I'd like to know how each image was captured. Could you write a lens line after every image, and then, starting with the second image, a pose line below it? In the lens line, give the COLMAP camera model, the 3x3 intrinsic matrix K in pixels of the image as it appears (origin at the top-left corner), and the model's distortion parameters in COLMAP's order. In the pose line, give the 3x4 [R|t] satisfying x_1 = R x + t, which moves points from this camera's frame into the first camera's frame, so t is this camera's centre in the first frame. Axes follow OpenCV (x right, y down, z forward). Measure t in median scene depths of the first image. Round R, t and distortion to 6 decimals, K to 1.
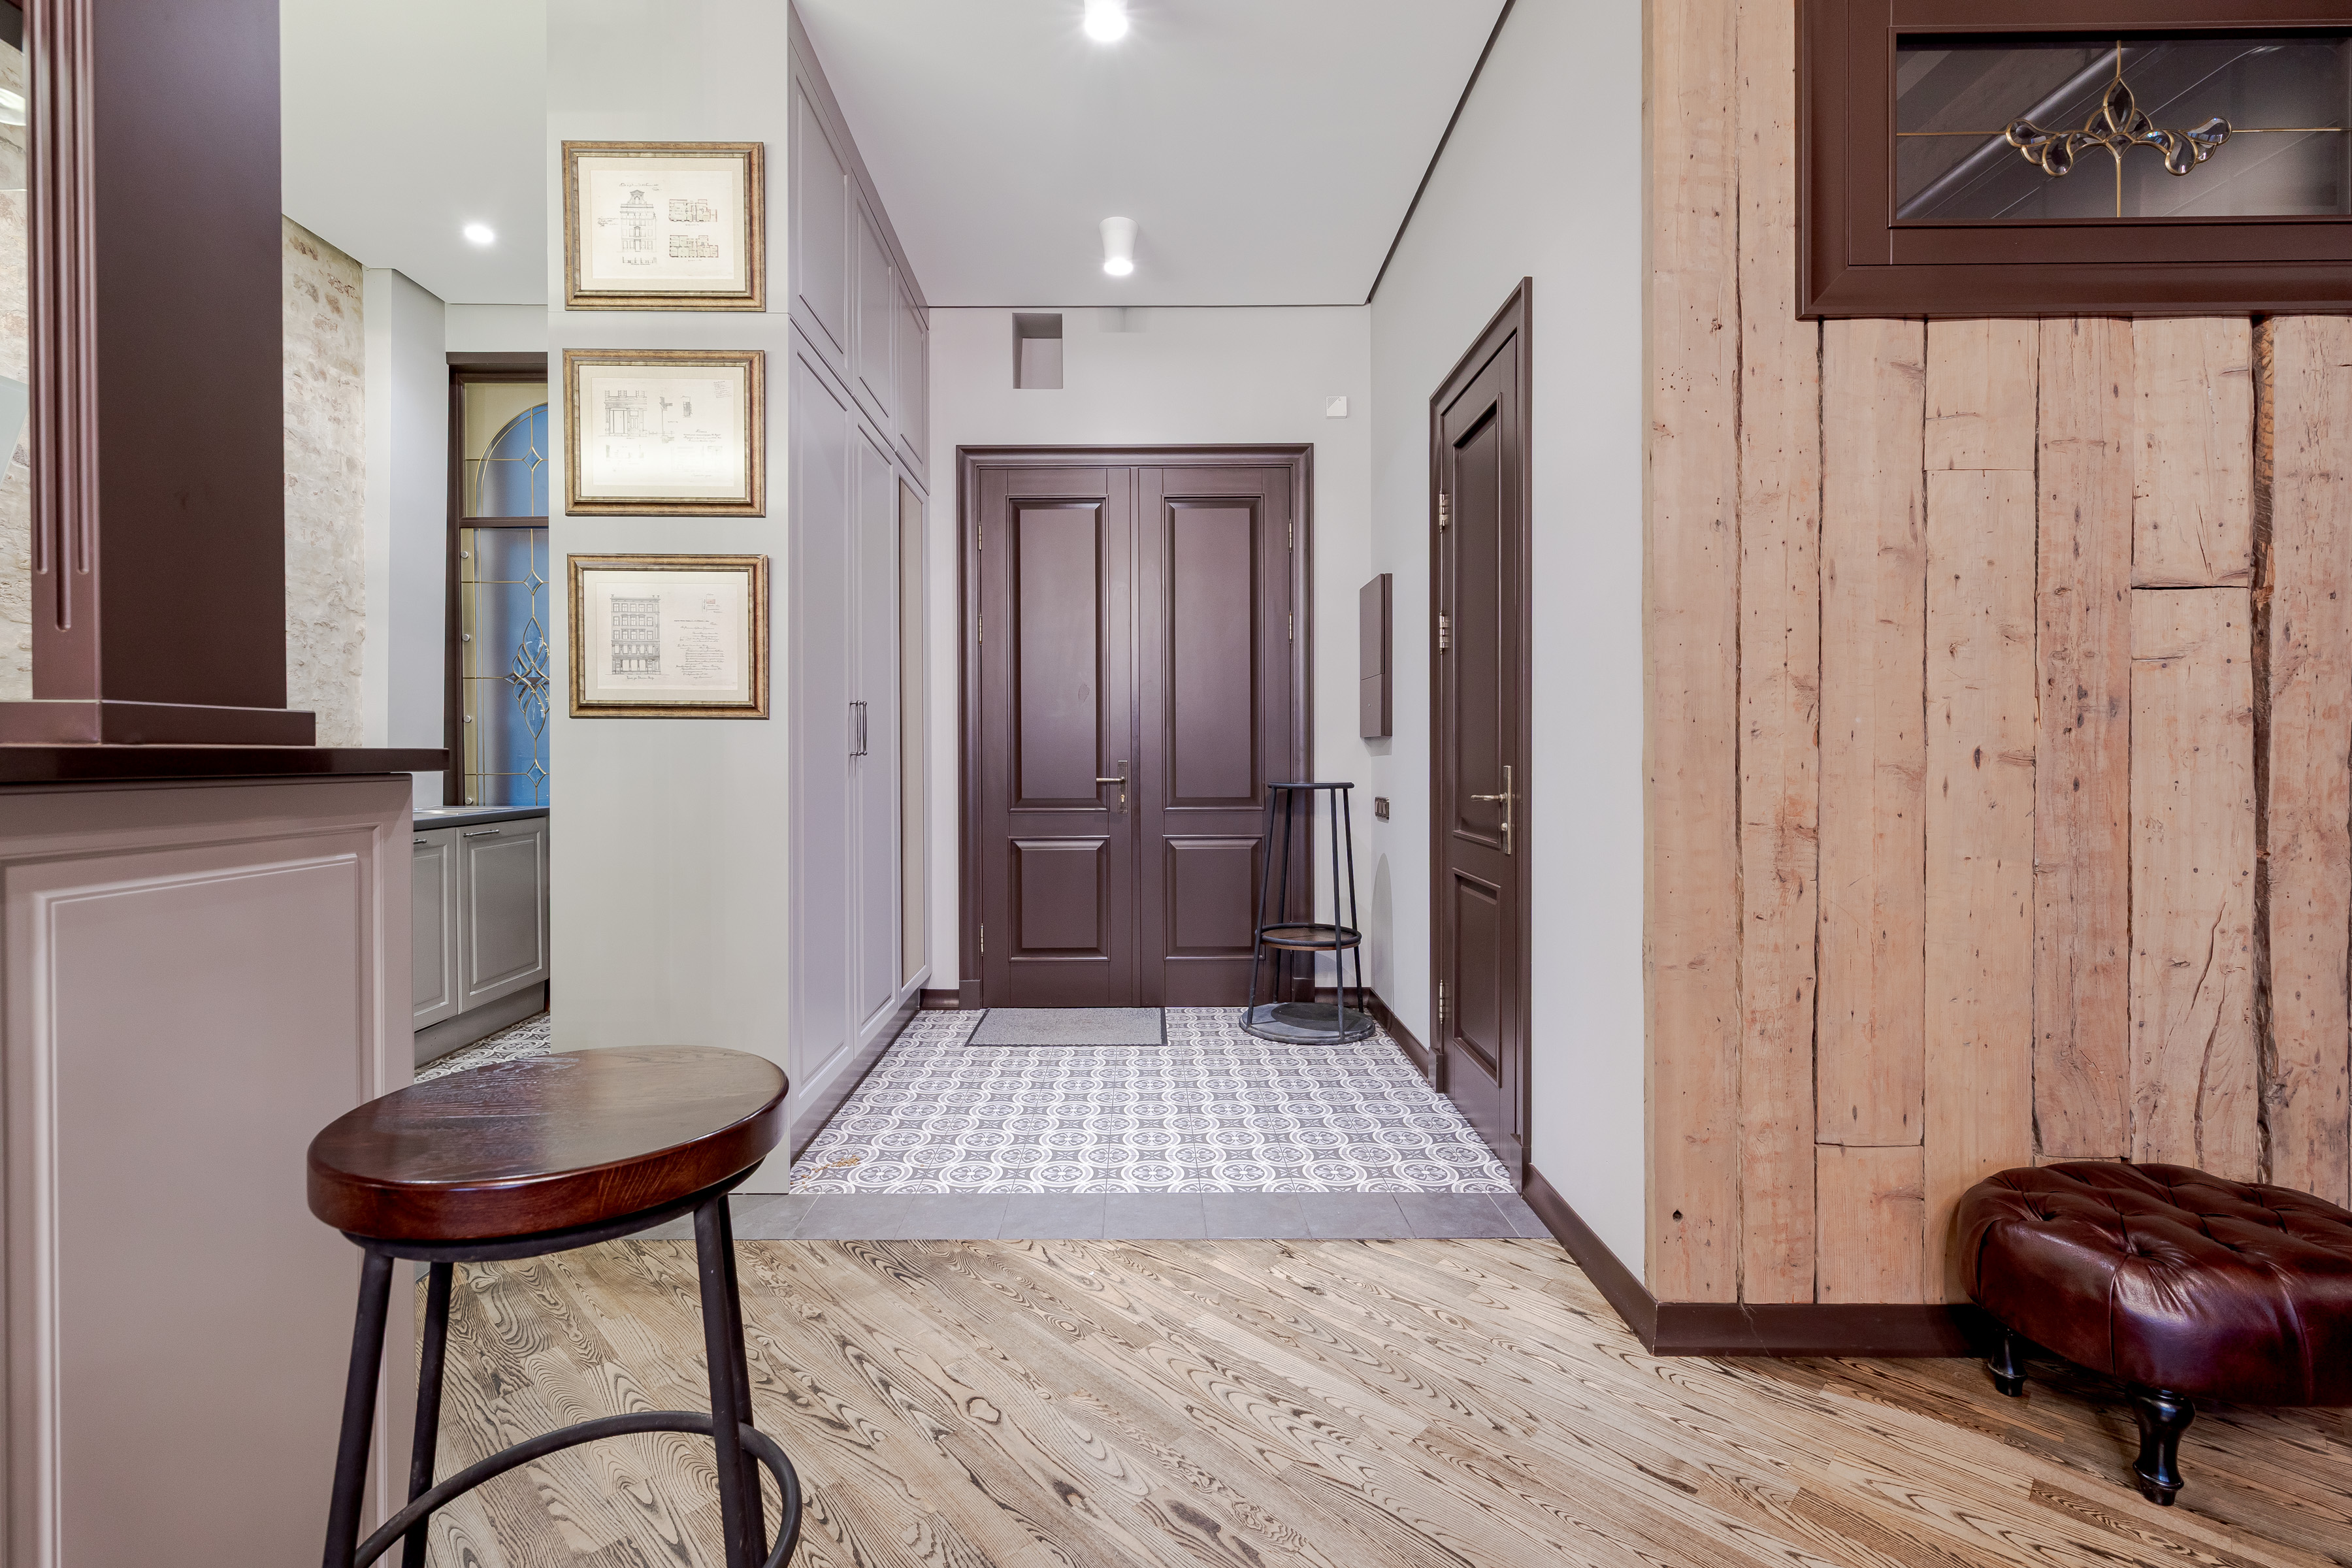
lens RADIAL K [[1025.4, 0, 1125.6], [0, 1025.4, 751.8], [0, 0, 1]] dist [0.003565, -0.000646]
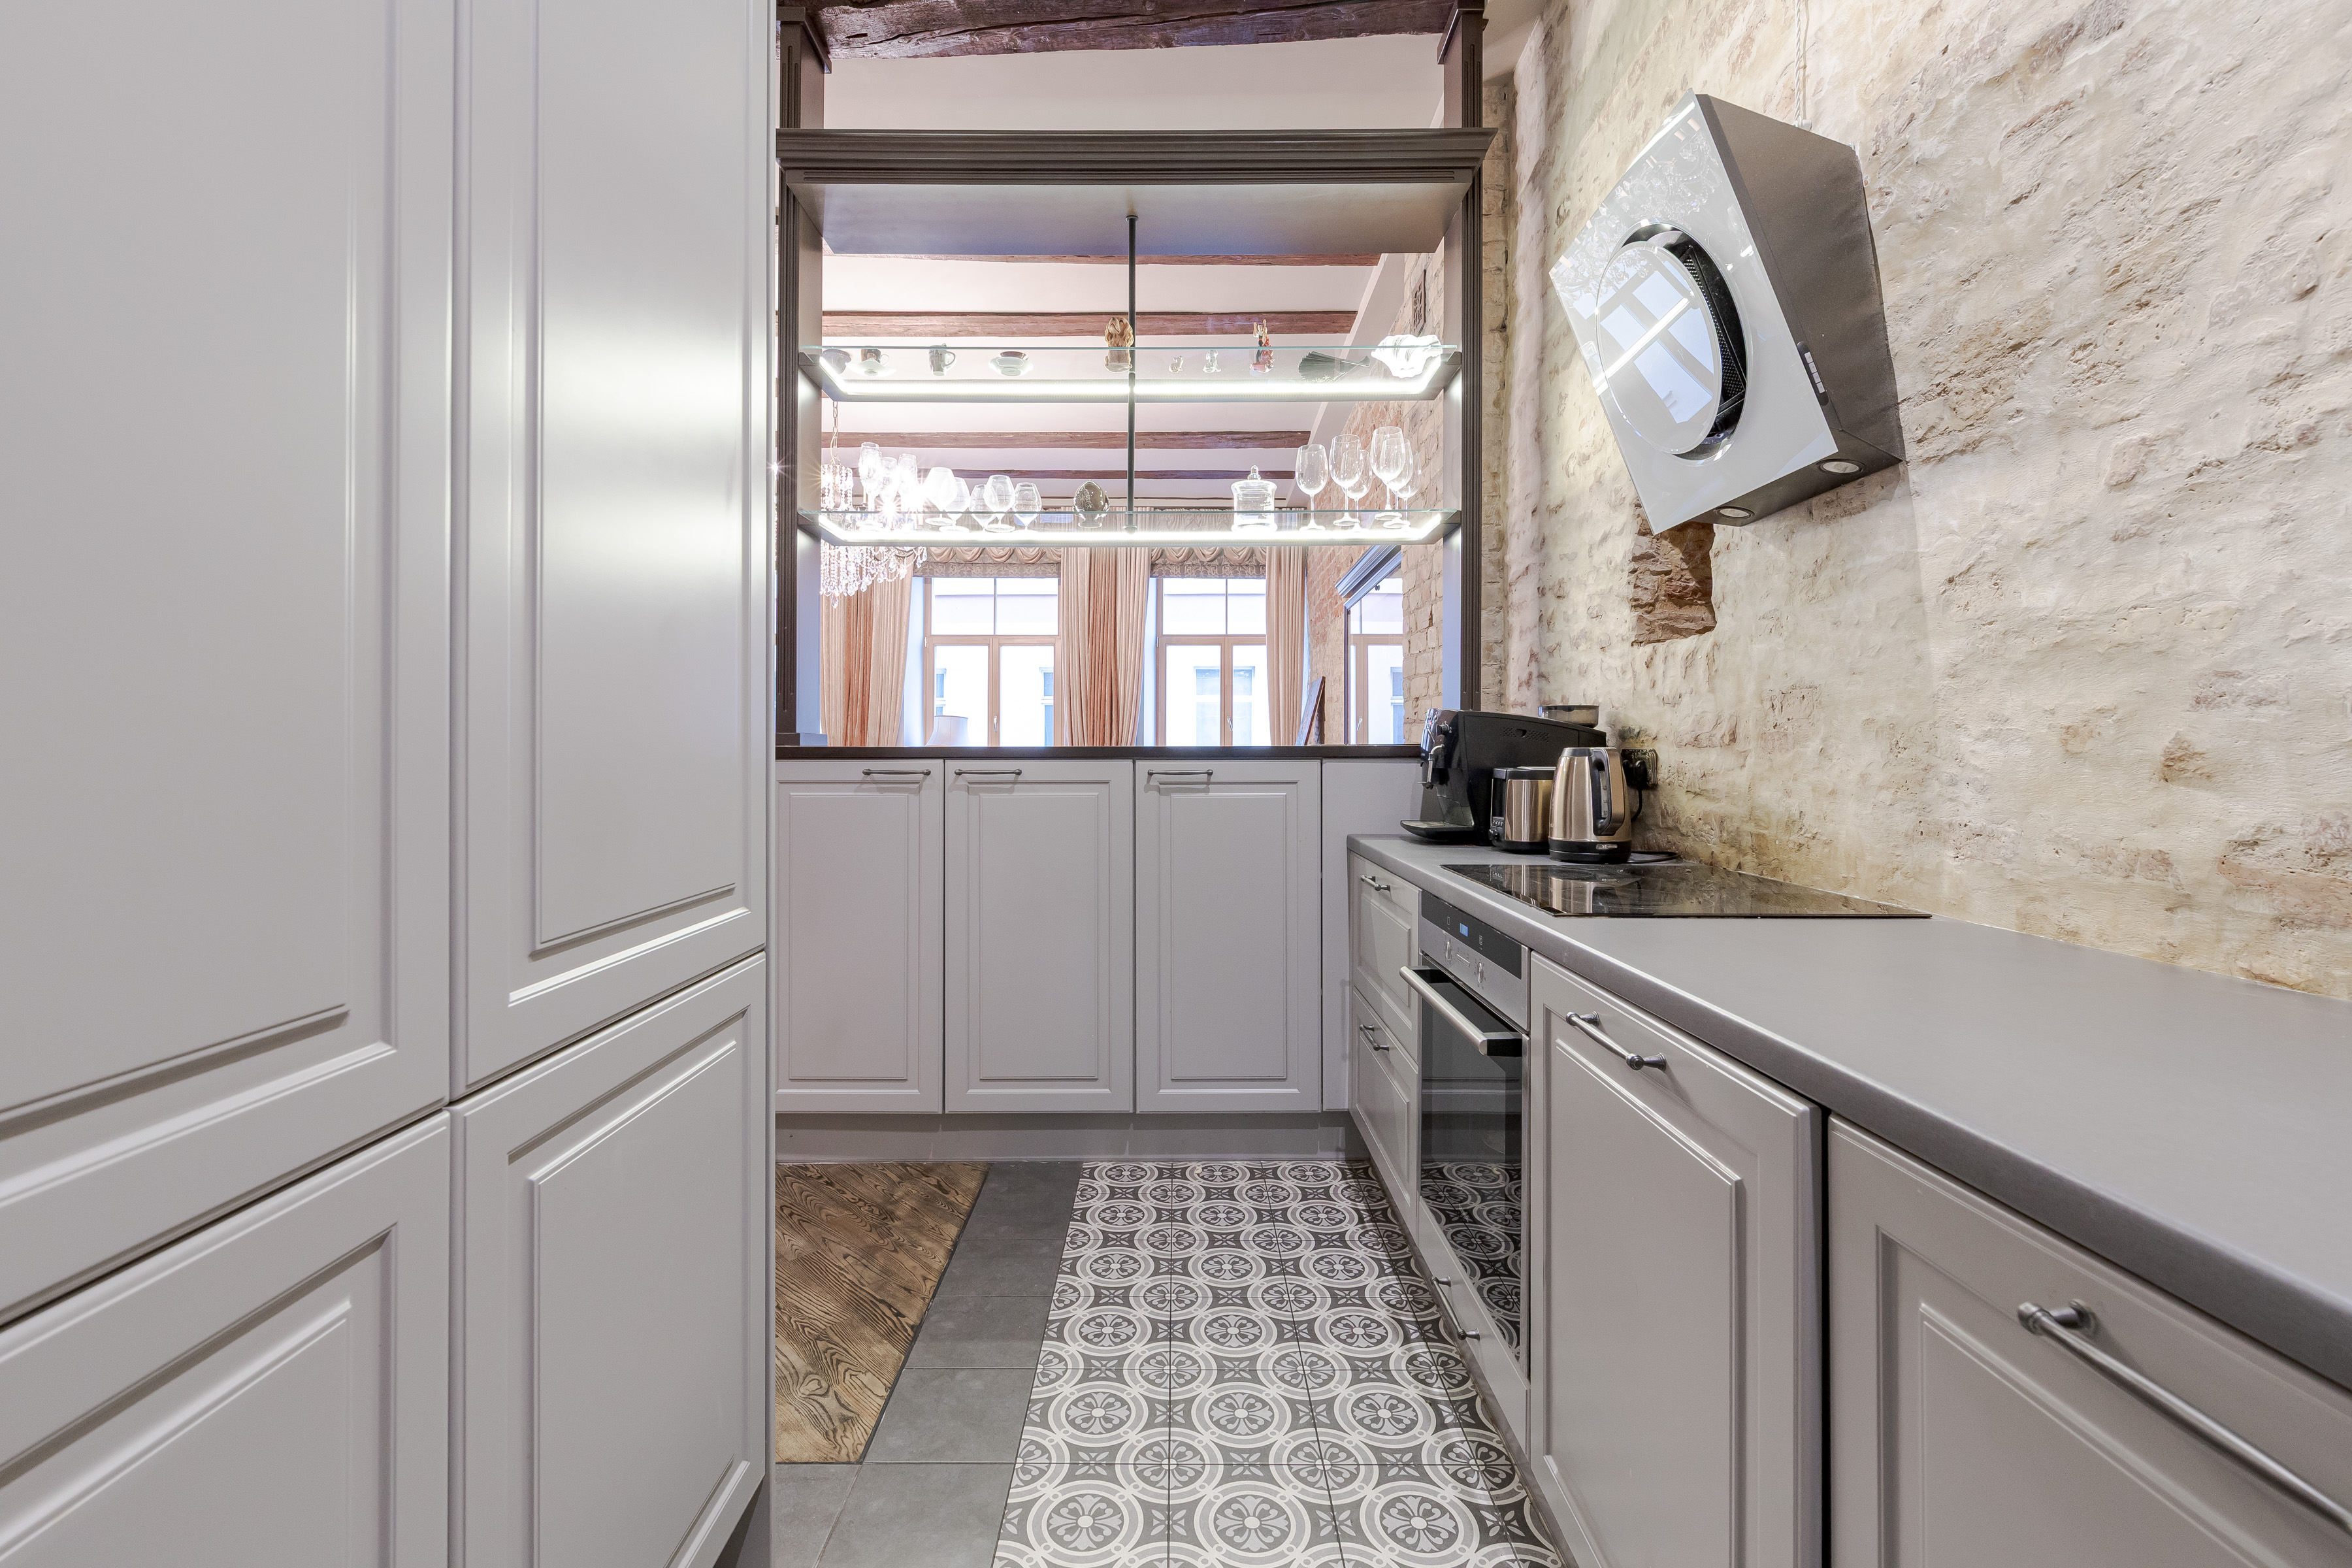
lens RADIAL K [[1025.4, 0, 1174.1], [0, 1025.4, 745.5], [0, 0, 1]] dist [0.003565, -0.000646]
pose [[-0.999993, 0.001927, -0.003075, -0.763742], [0.001939, 0.999990, -0.004085, 0.002122], [0.003067, -0.004091, -0.999987, 1.530287]]
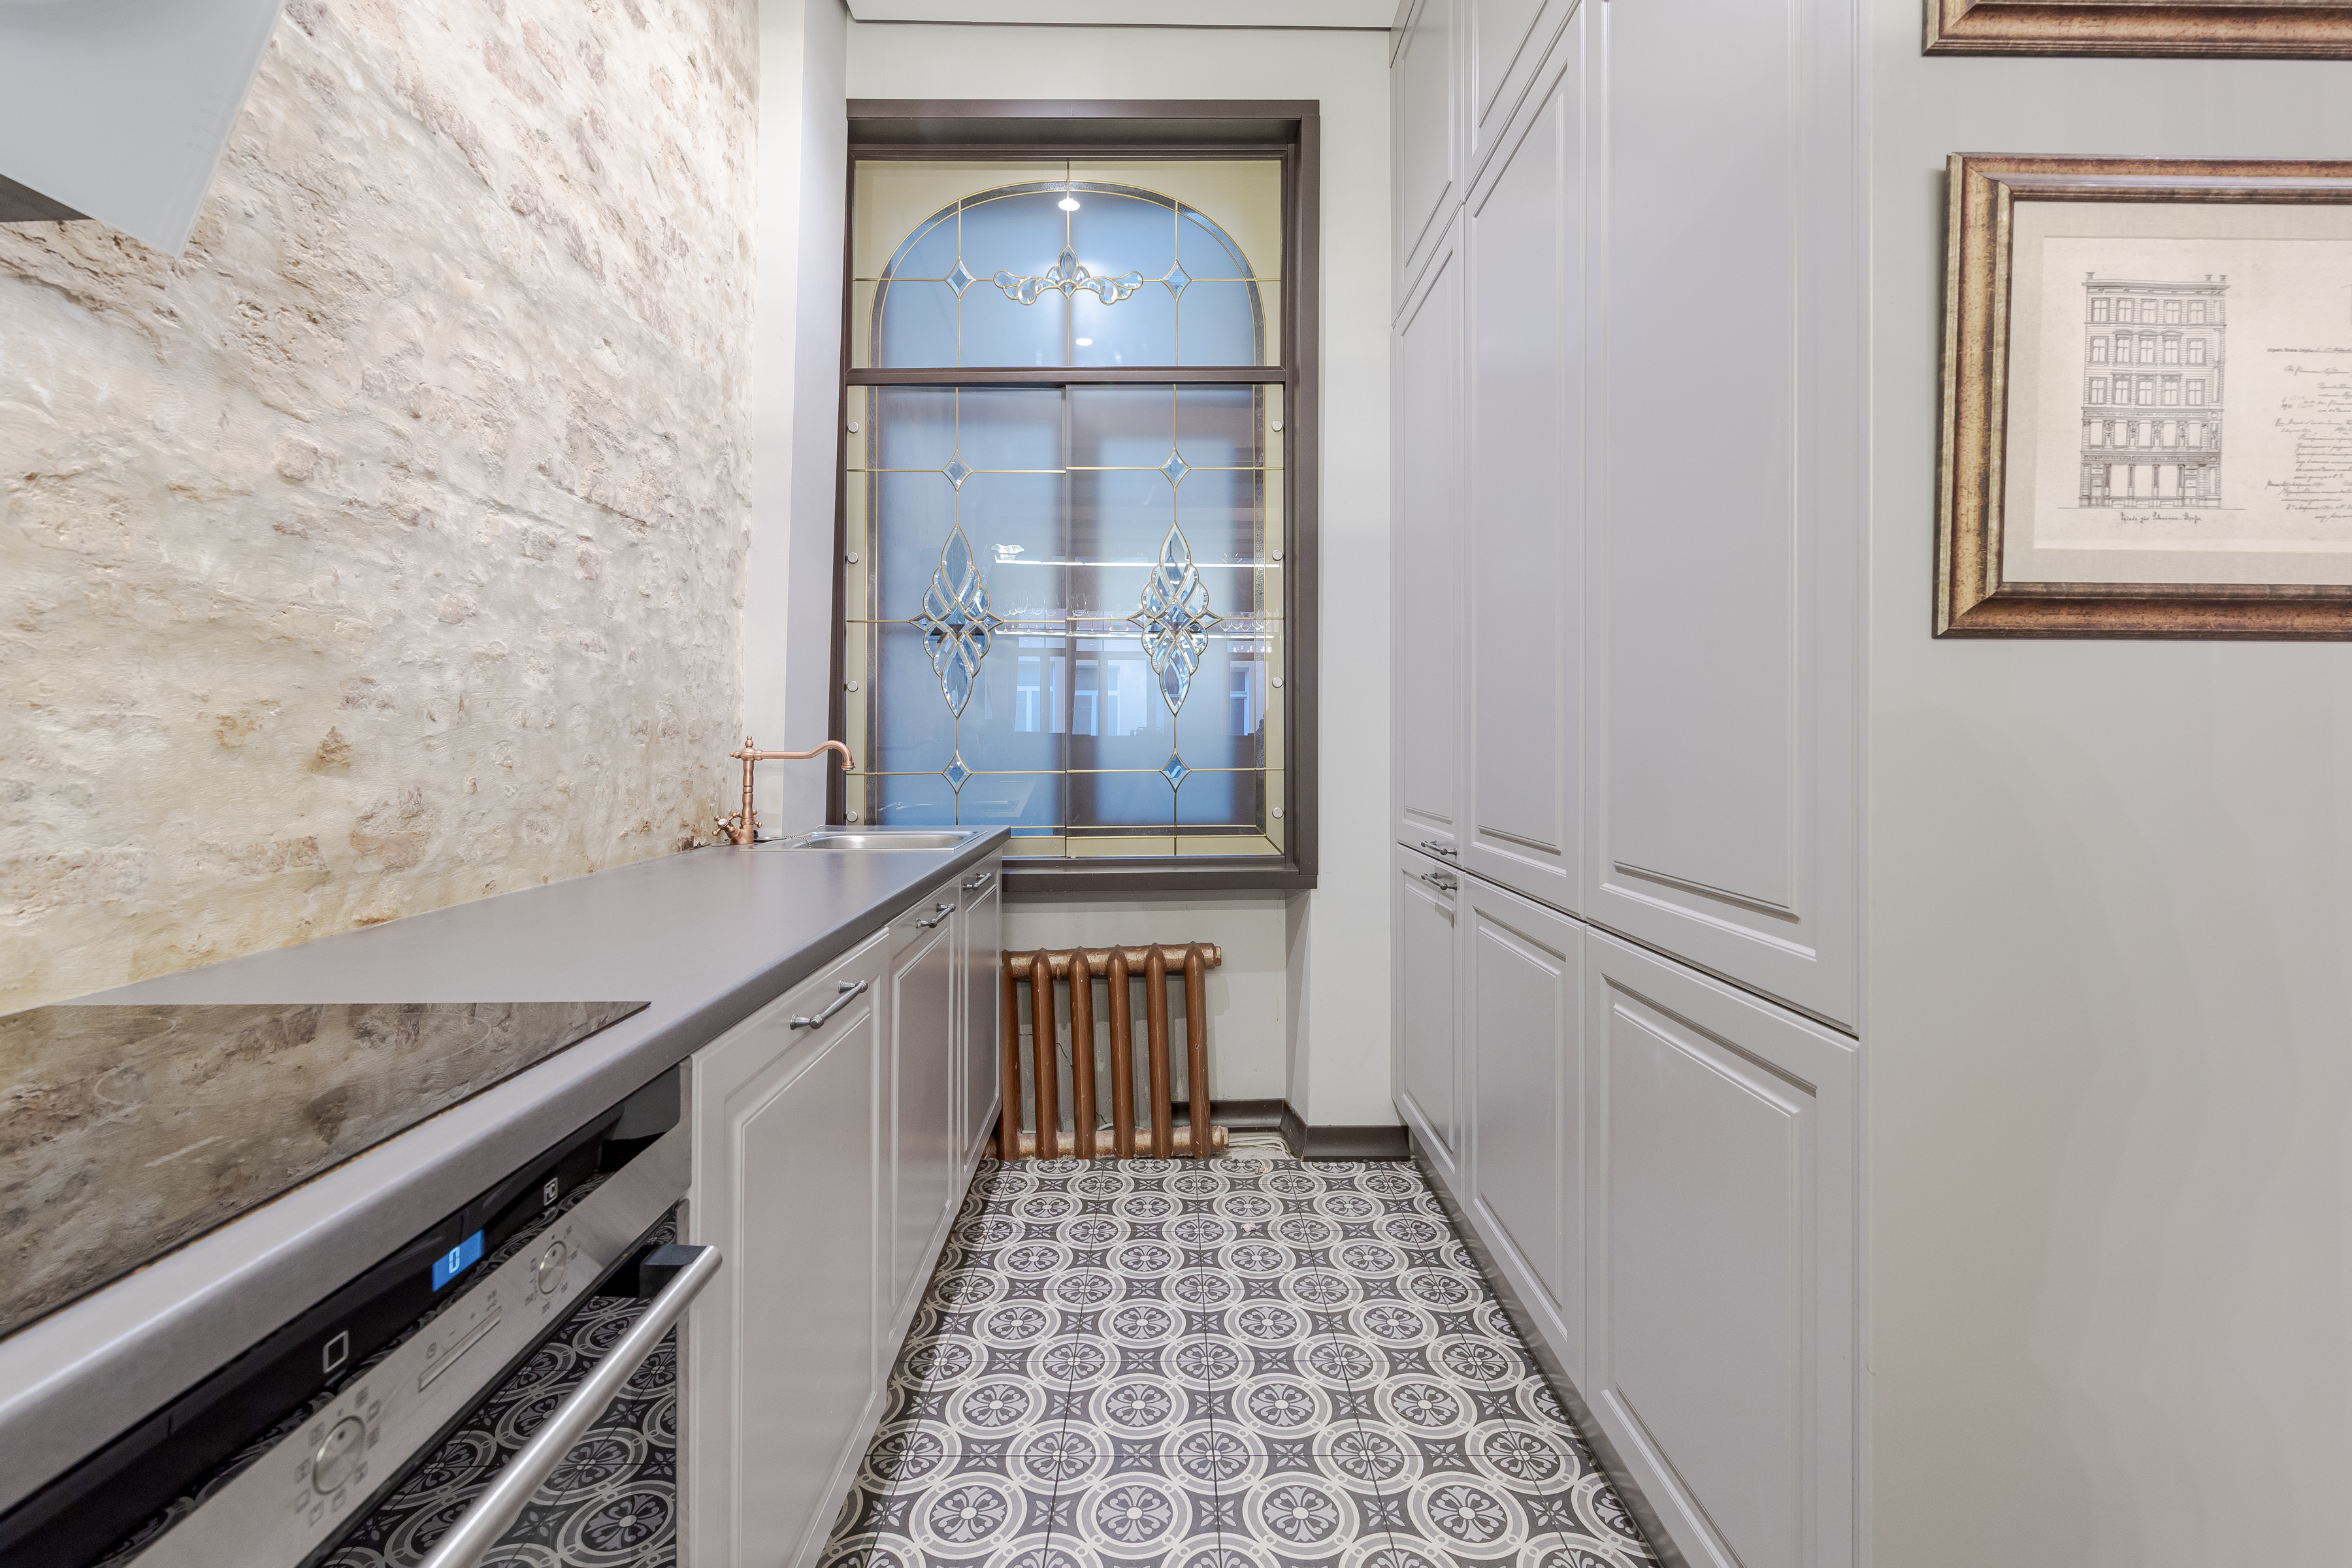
lens RADIAL K [[1025.4, 0, 1167.6], [0, 1025.4, 713.0], [0, 0, 1]] dist [0.003565, -0.000646]
pose [[0.999999, 0.001537, 0.000262, -0.793474], [-0.001529, 0.999630, -0.027164, 0.001670], [-0.000304, 0.027164, 0.999631, 0.657618]]
